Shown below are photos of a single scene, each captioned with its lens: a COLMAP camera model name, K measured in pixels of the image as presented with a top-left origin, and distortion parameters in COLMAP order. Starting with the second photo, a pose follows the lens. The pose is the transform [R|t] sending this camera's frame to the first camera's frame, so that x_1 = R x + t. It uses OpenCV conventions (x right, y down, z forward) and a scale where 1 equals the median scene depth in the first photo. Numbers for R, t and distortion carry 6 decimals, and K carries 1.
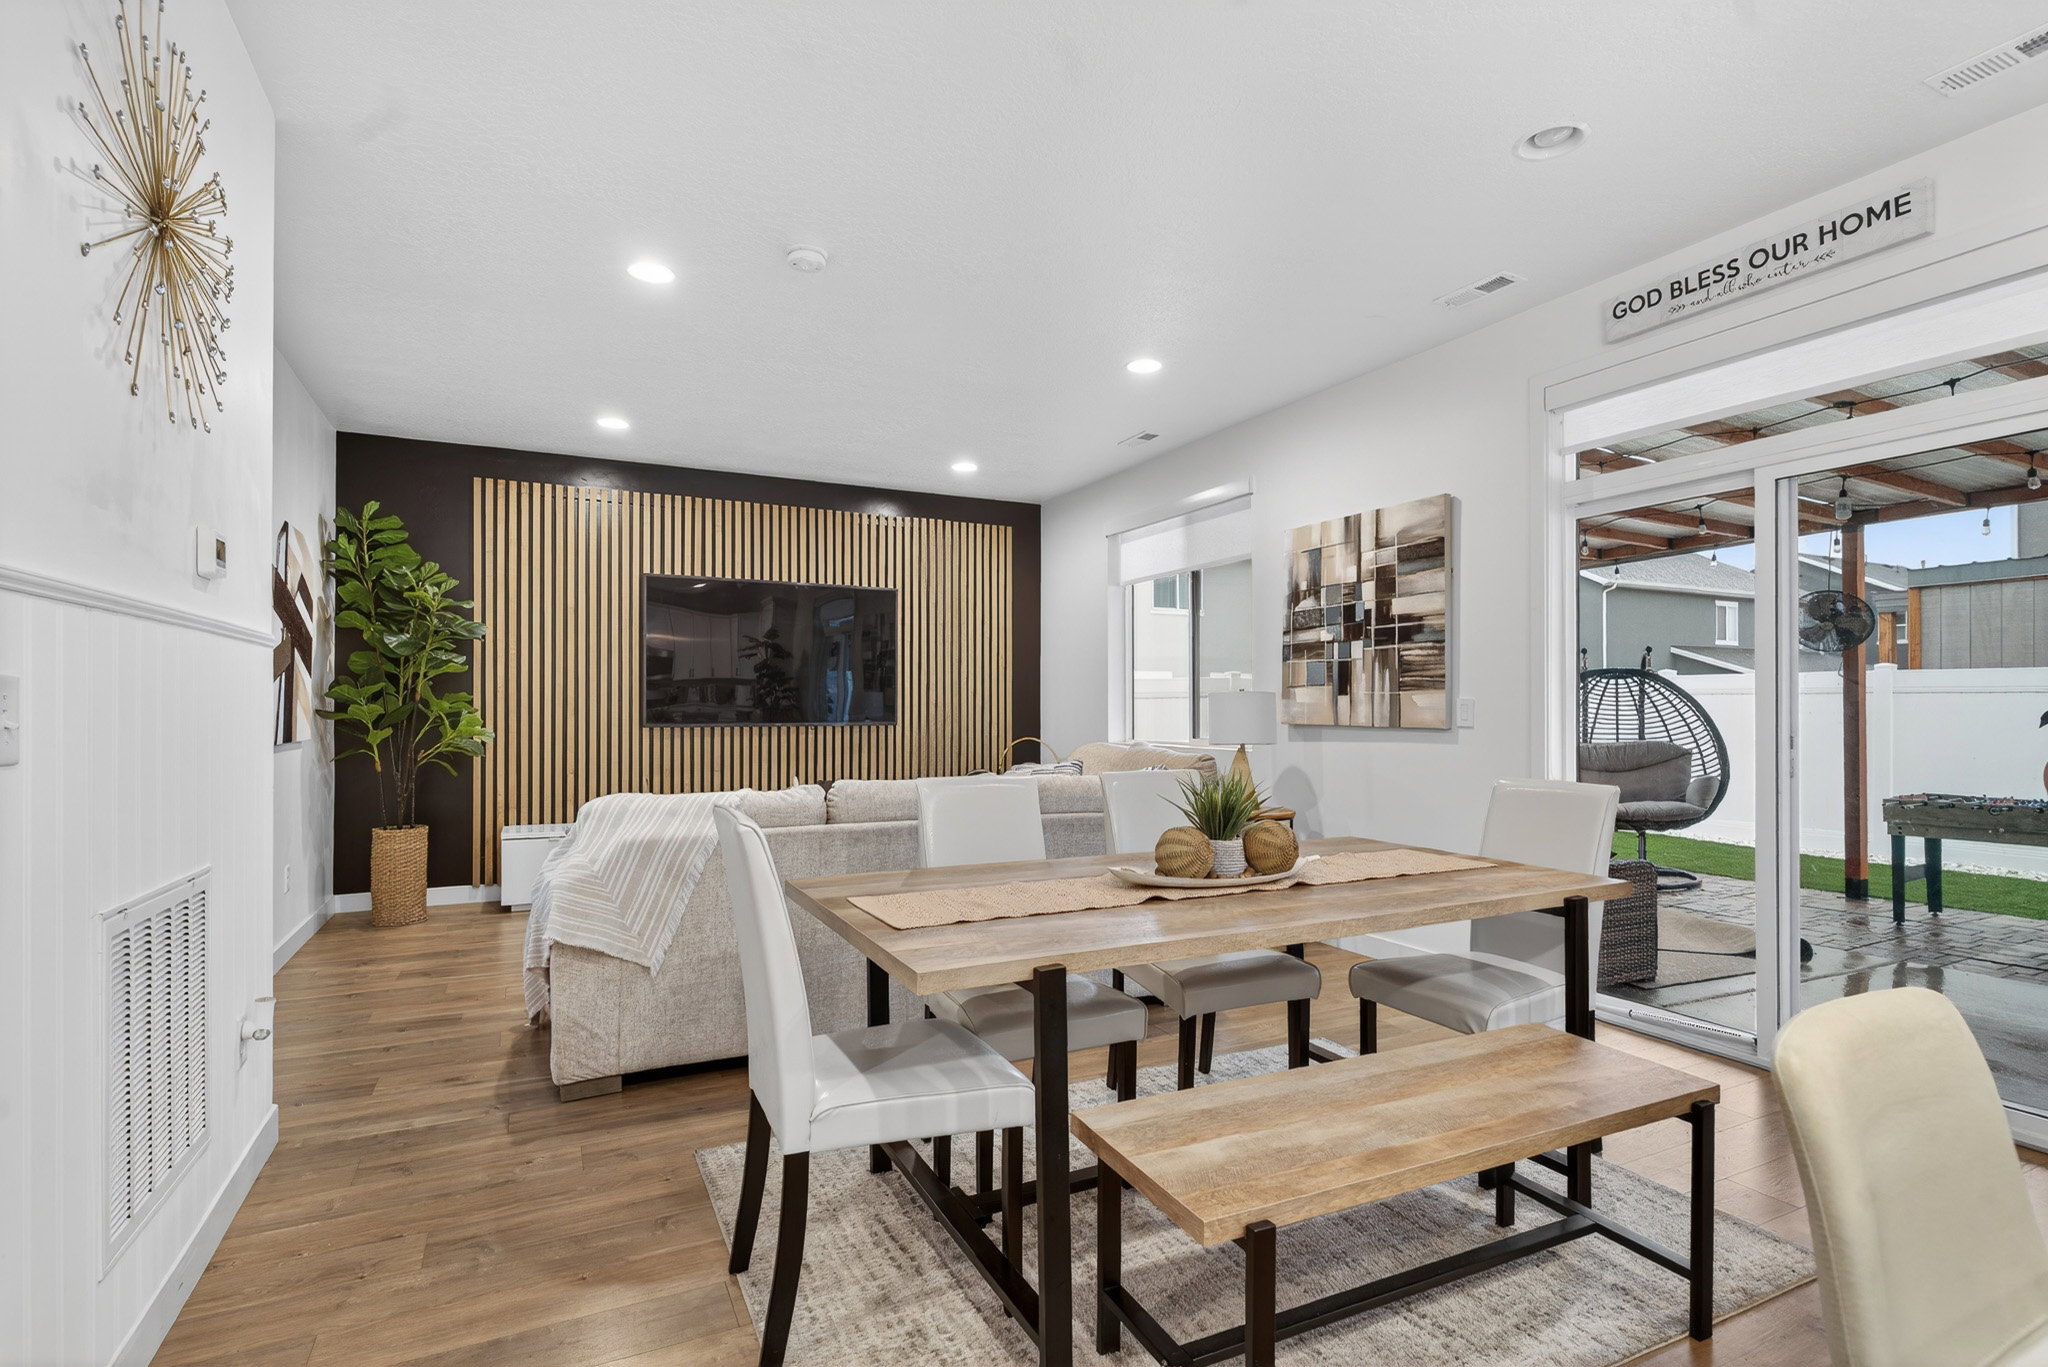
lens RADIAL K [[986.3, 0, 1026.3], [0, 986.3, 696.4], [0, 0, 1]] dist [0.000085, 0.000864]
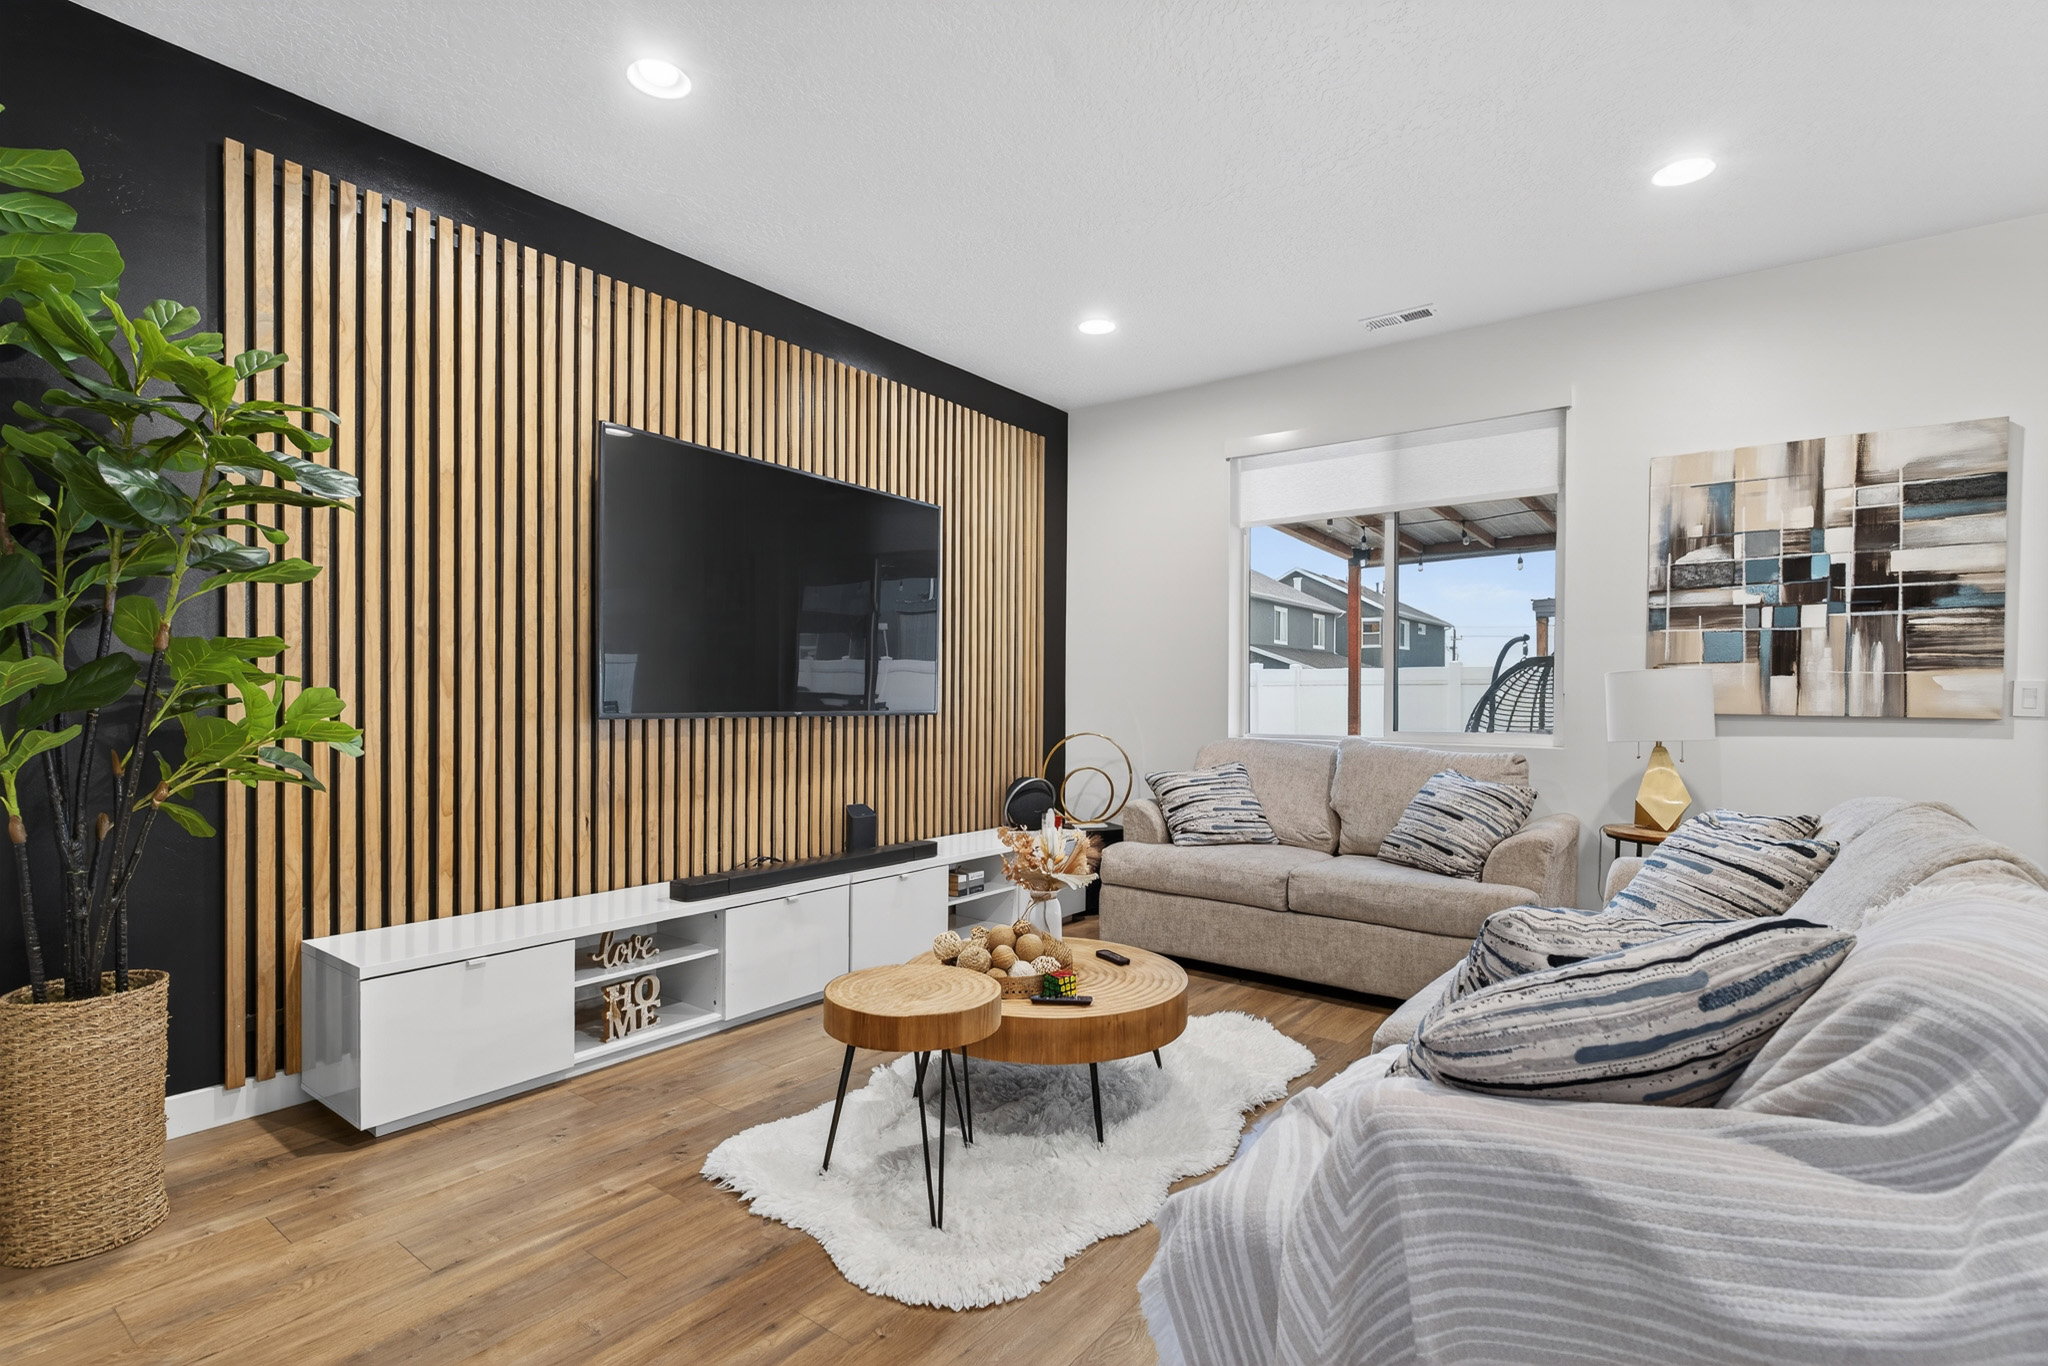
lens RADIAL K [[986.3, 0, 1018.3], [0, 986.3, 700.6], [0, 0, 1]] dist [0.000085, 0.000864]
pose [[0.897543, 0.006113, 0.440884, -0.558326], [-0.013566, 0.999813, 0.013754, 0.016034], [-0.440718, -0.018325, 0.897458, 0.582538]]
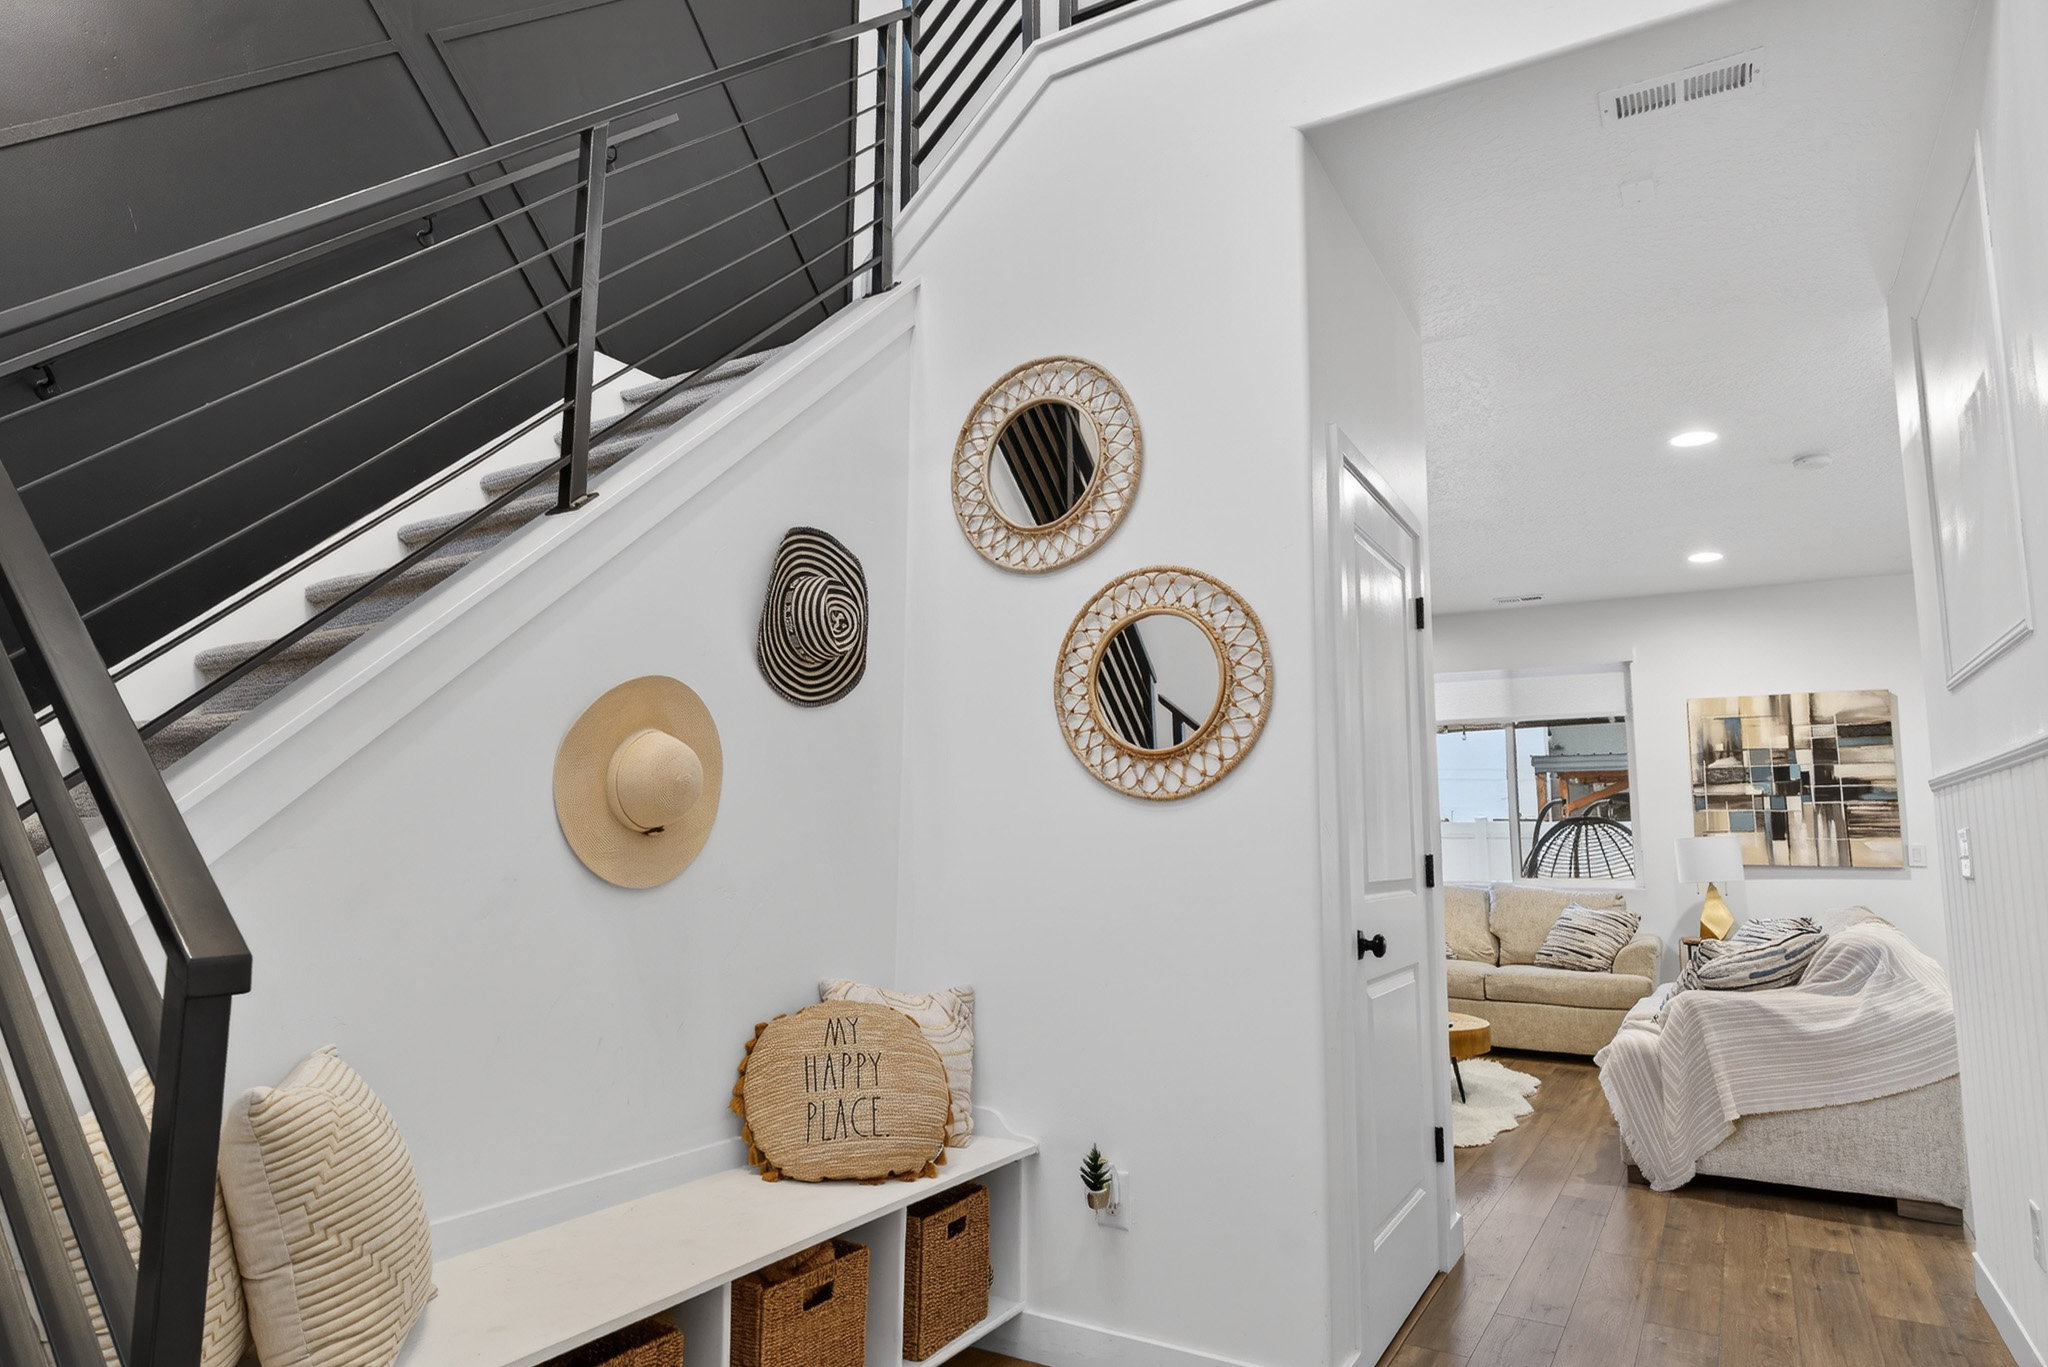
lens RADIAL K [[1179.8, 0, 1017.3], [0, 1179.8, 681.3], [0, 0, 1]] dist [0.000754, -0.004321]
pose [[0.845012, 0.081838, 0.528448, -1.281034], [-0.015150, 0.991487, -0.129321, 0.006710], [-0.534533, 0.101272, 0.839058, 0.264771]]
